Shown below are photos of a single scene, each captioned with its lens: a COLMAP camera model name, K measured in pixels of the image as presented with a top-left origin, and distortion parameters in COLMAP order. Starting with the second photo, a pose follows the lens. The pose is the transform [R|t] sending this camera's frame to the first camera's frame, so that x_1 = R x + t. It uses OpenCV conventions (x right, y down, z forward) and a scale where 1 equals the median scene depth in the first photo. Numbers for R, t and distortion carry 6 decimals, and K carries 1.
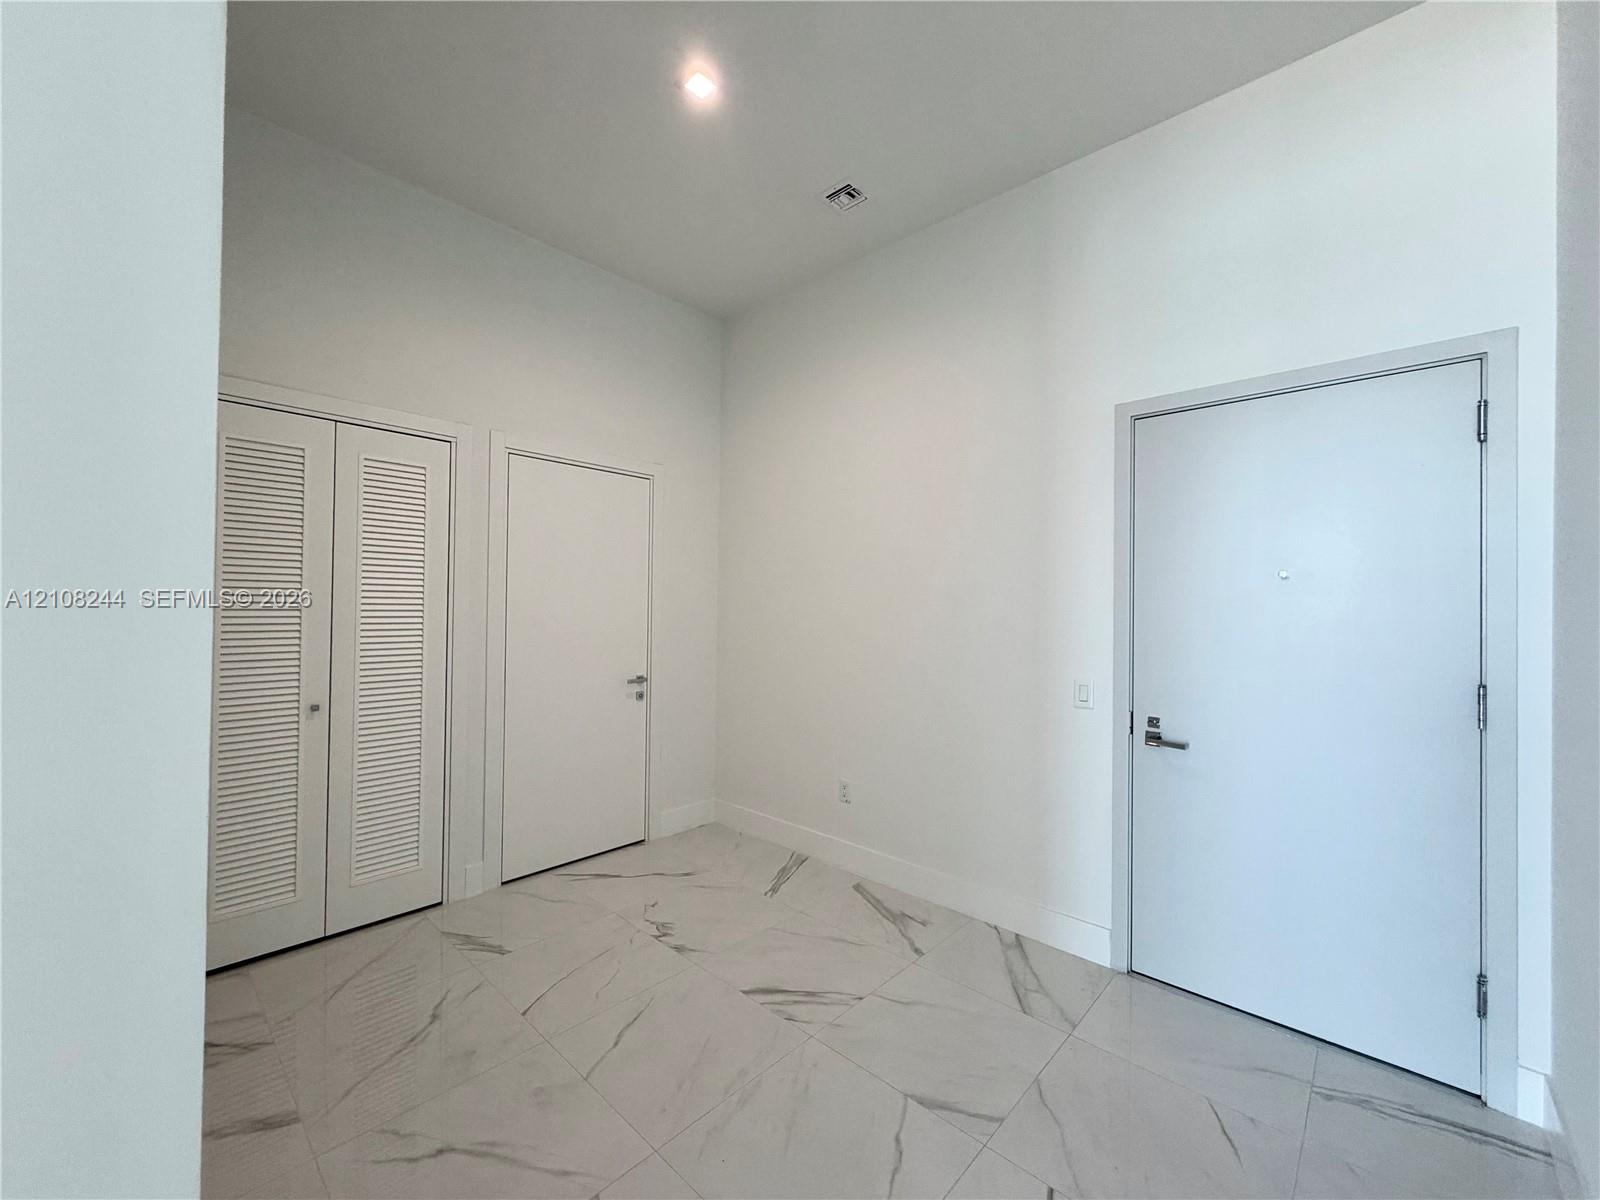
lens RADIAL K [[639.8, 0, 713.0], [0, 639.8, 602.7], [0, 0, 1]] dist [0.000151, -0.000171]
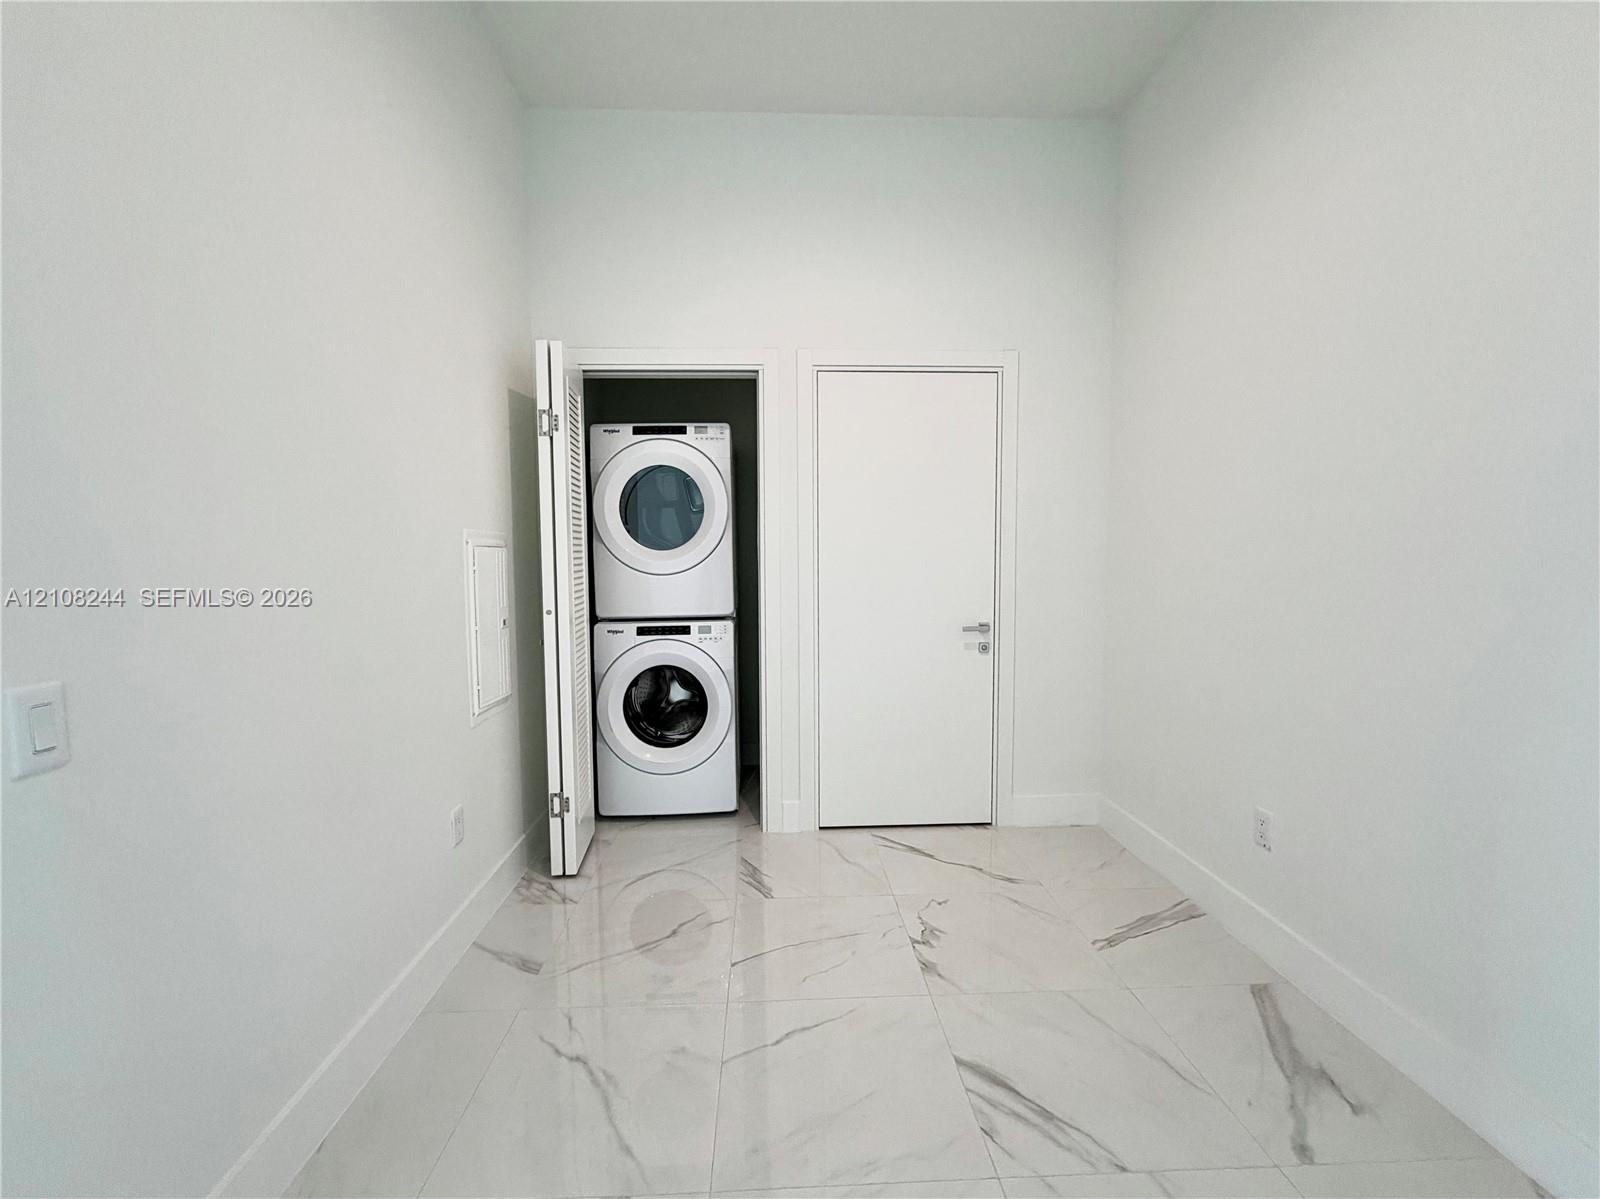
lens RADIAL K [[642.1, 0, 795.8], [0, 642.1, 598.1], [0, 0, 1]] dist [0.000487, -0.000432]
pose [[0.753175, 0.029213, -0.657172, 0.266578], [0.017436, 0.997776, 0.064338, 0.030011], [0.657589, -0.059916, 0.750990, 0.267499]]
